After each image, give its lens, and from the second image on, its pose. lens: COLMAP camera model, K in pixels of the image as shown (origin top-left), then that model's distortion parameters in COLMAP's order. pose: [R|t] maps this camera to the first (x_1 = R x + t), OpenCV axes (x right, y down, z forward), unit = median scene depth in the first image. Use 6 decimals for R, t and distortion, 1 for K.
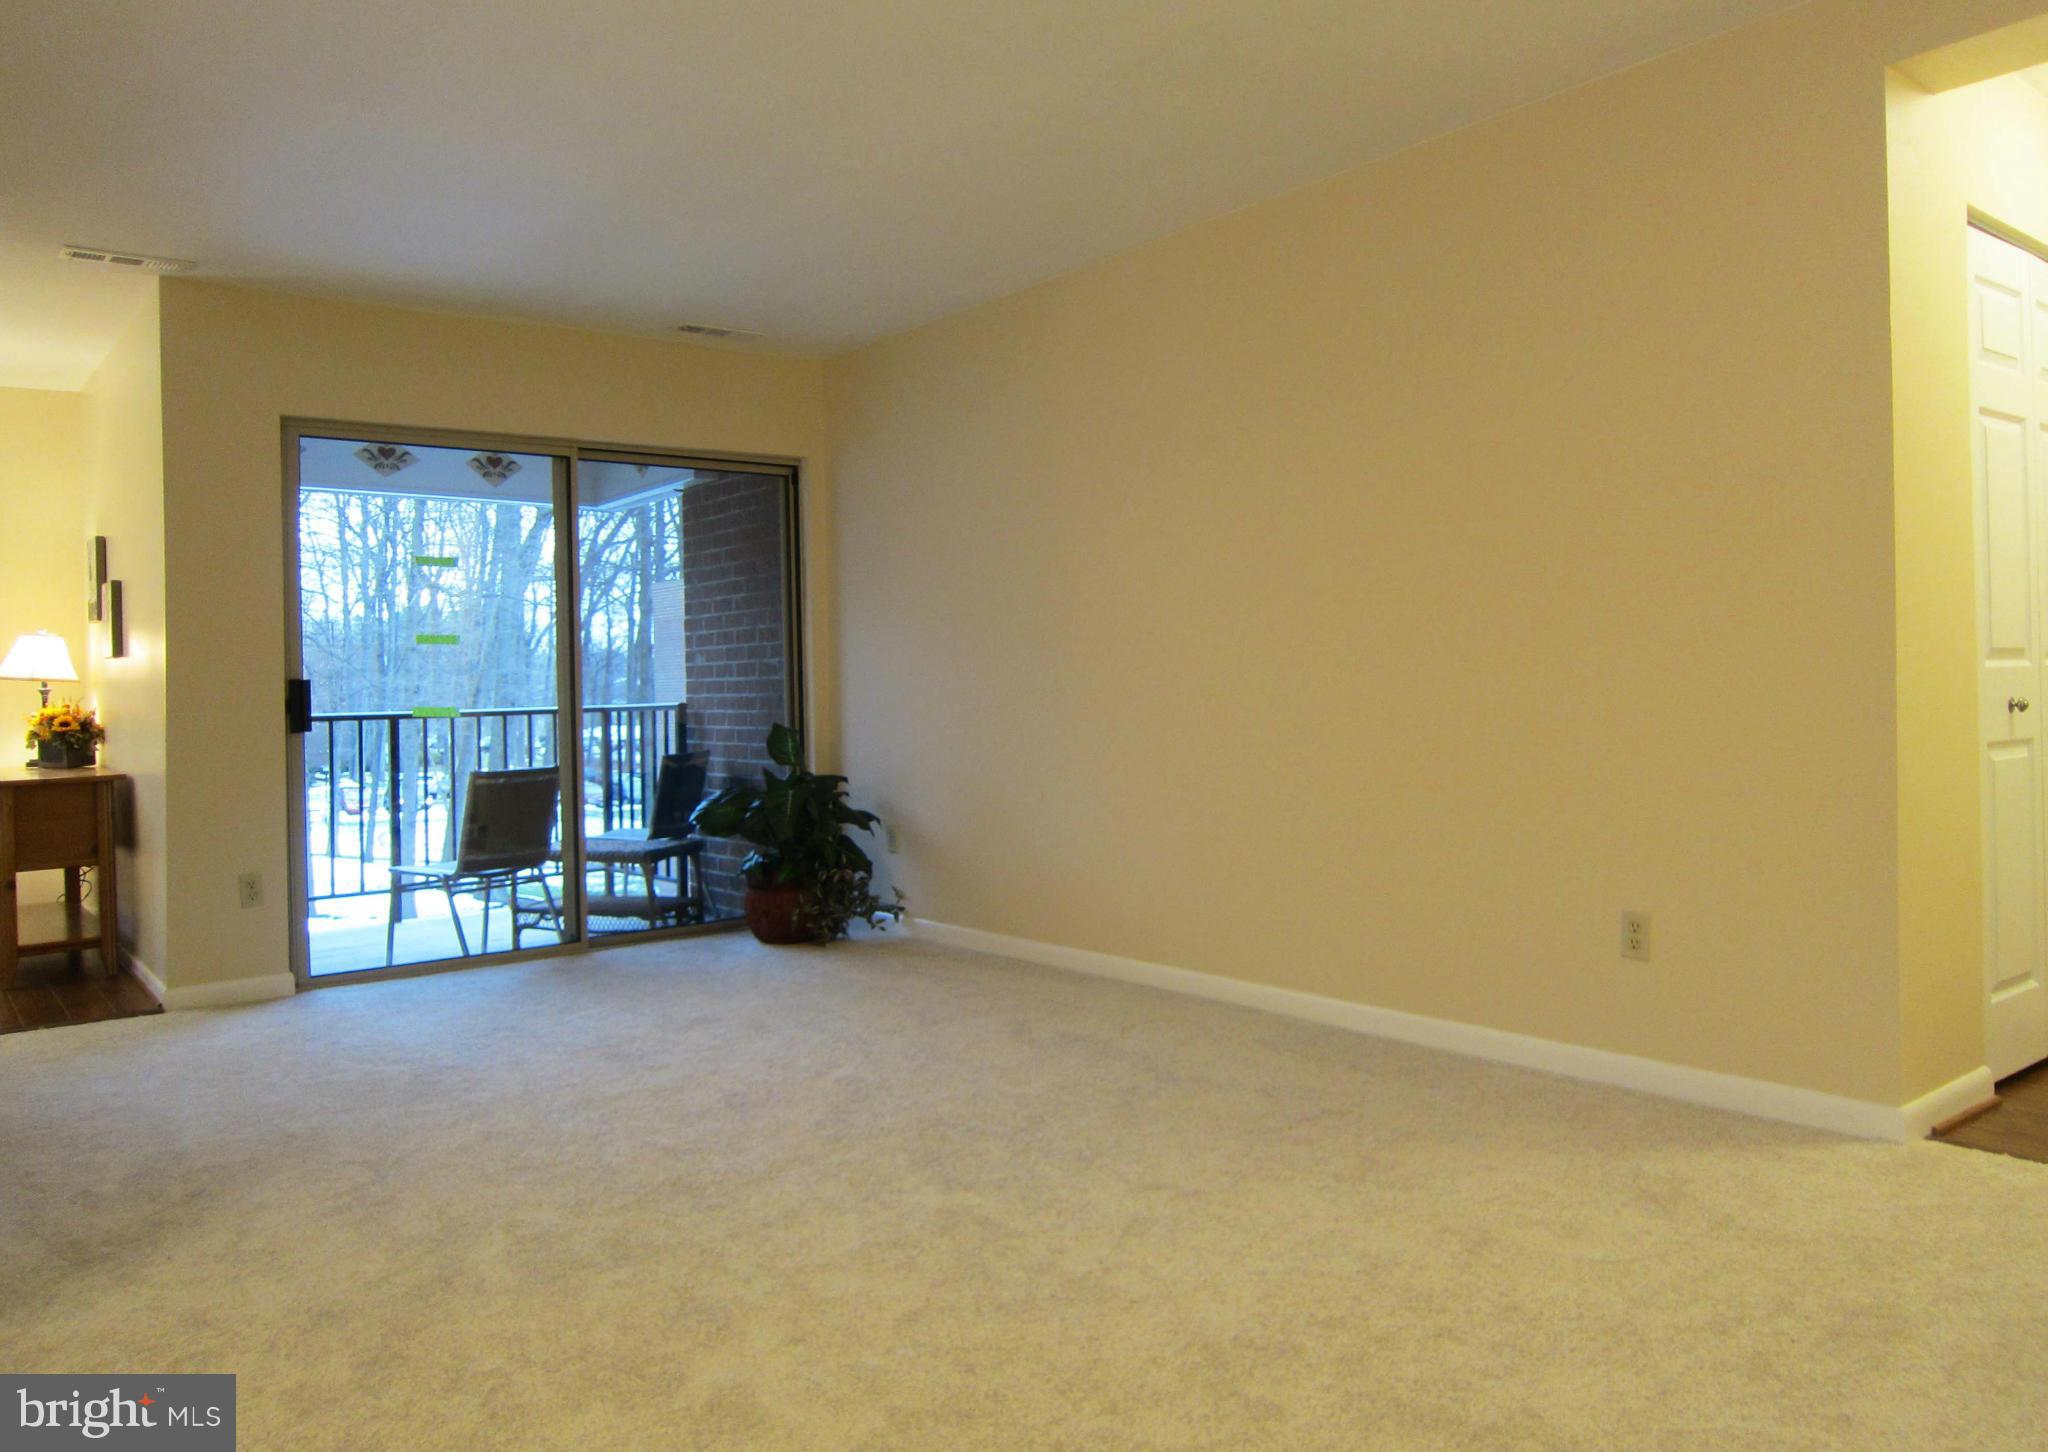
lens RADIAL K [[1461.2, 0, 1023.8], [0, 1461.2, 687.4], [0, 0, 1]] dist [-0.026721, 0.008891]
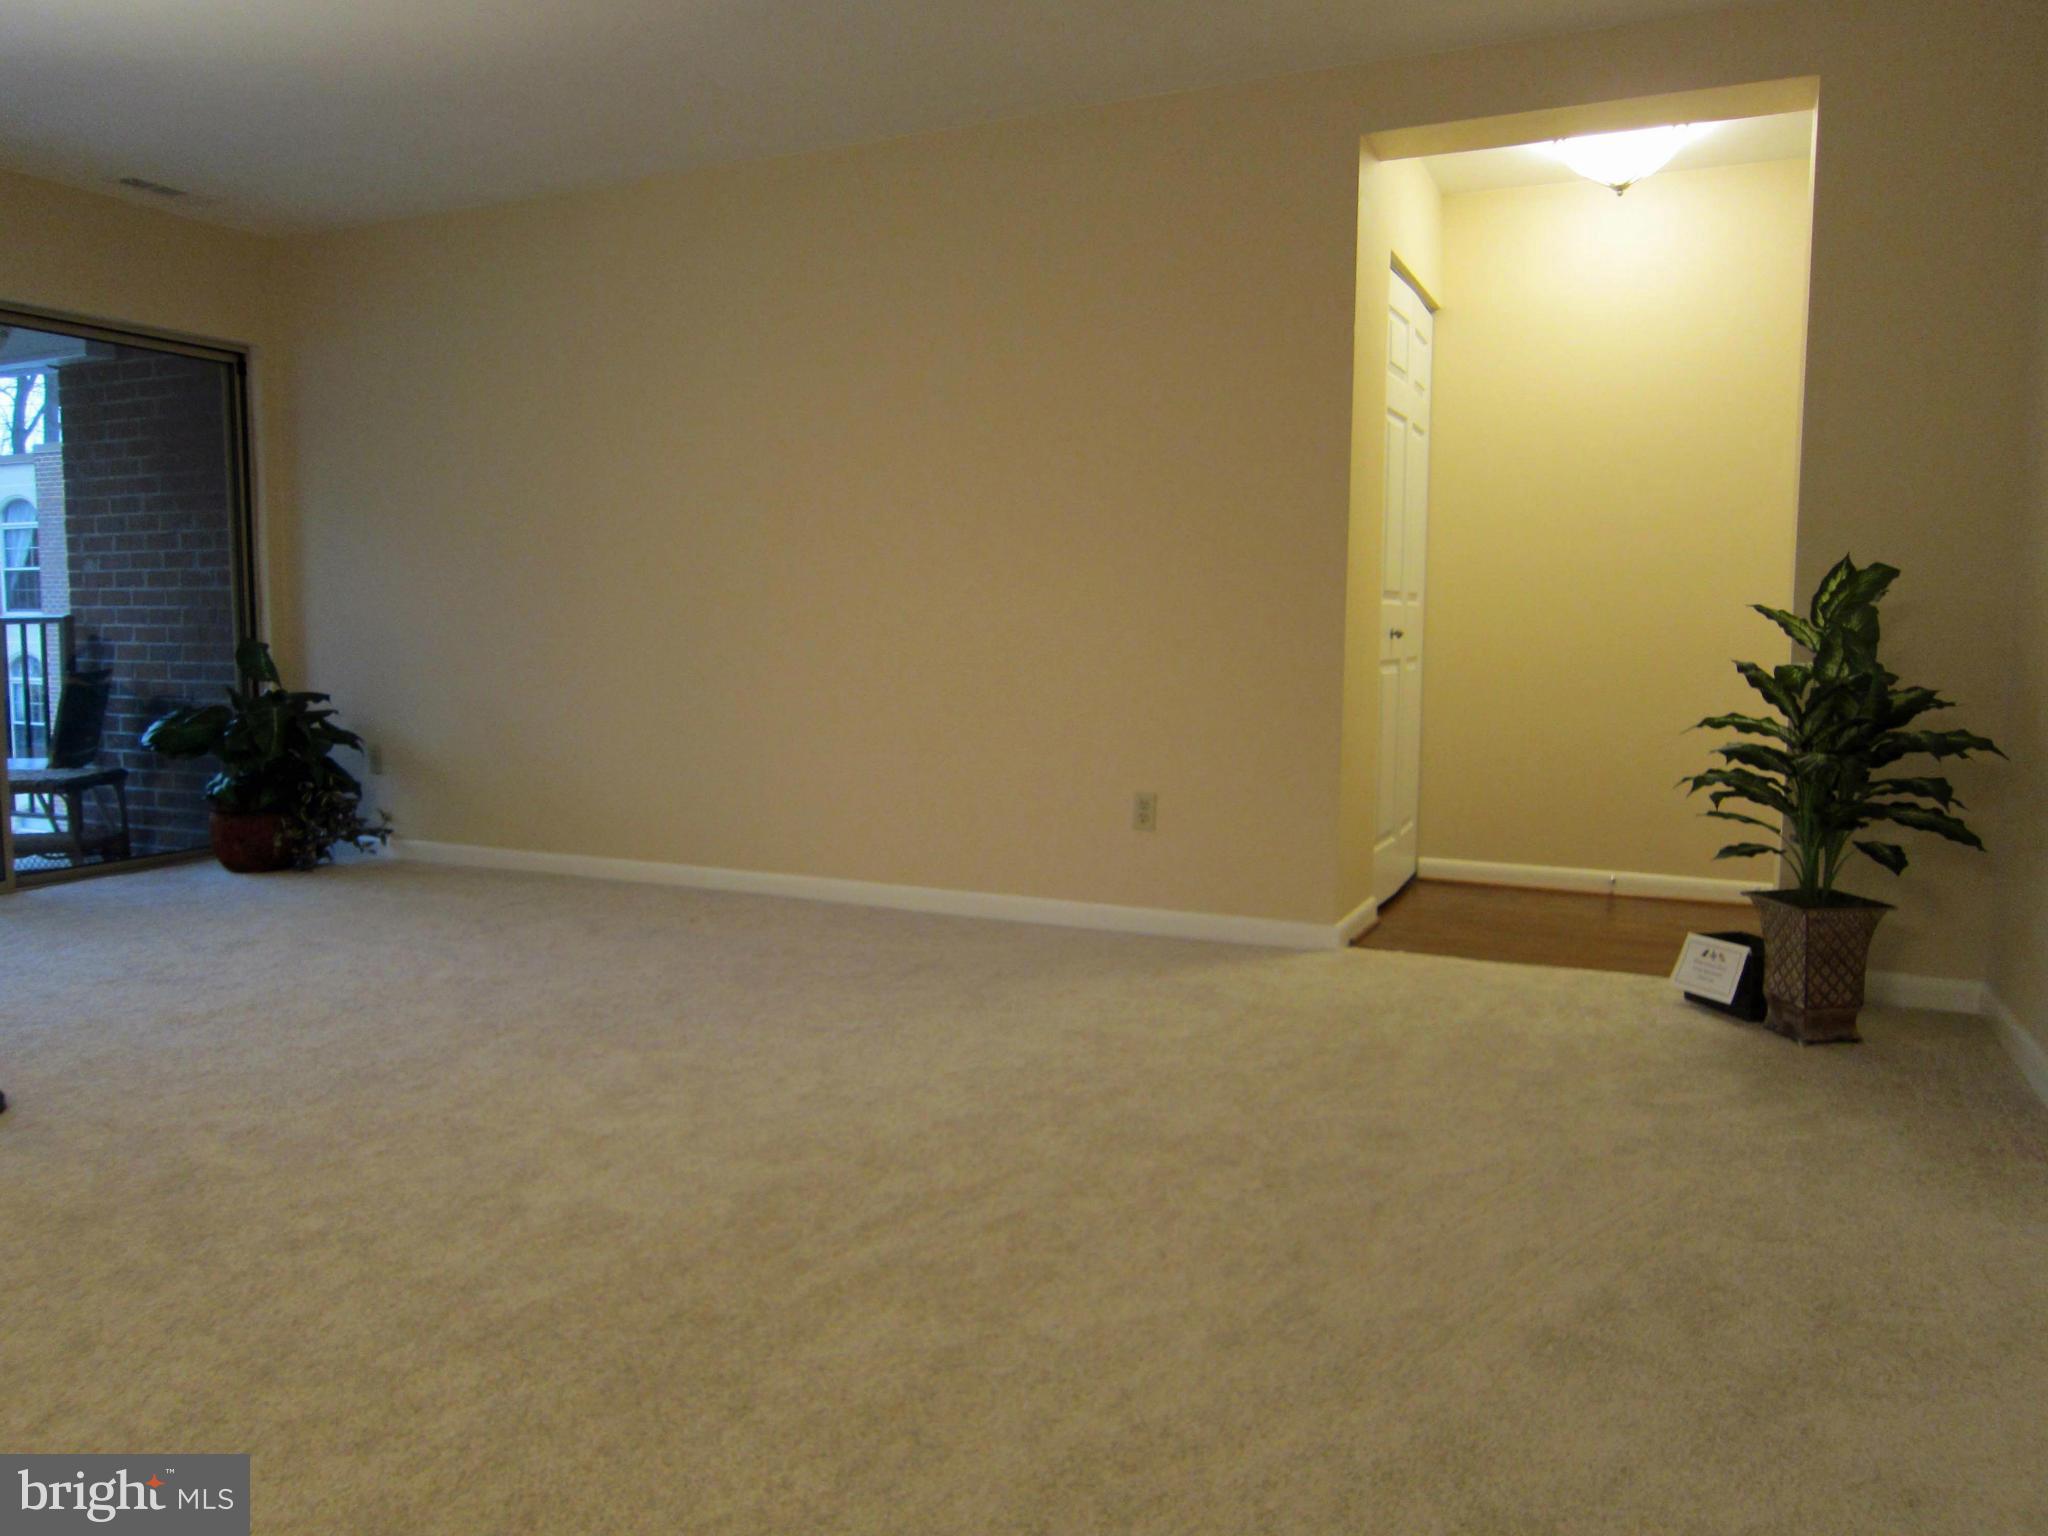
lens RADIAL K [[1466.1, 0, 1018.9], [0, 1466.1, 764.7], [0, 0, 1]] dist [-0.038198, 0.024945]
pose [[0.895509, -0.016613, 0.444733, -0.144142], [-0.023949, 0.996056, 0.085431, 0.015692], [-0.444398, -0.087155, 0.891580, -0.044151]]
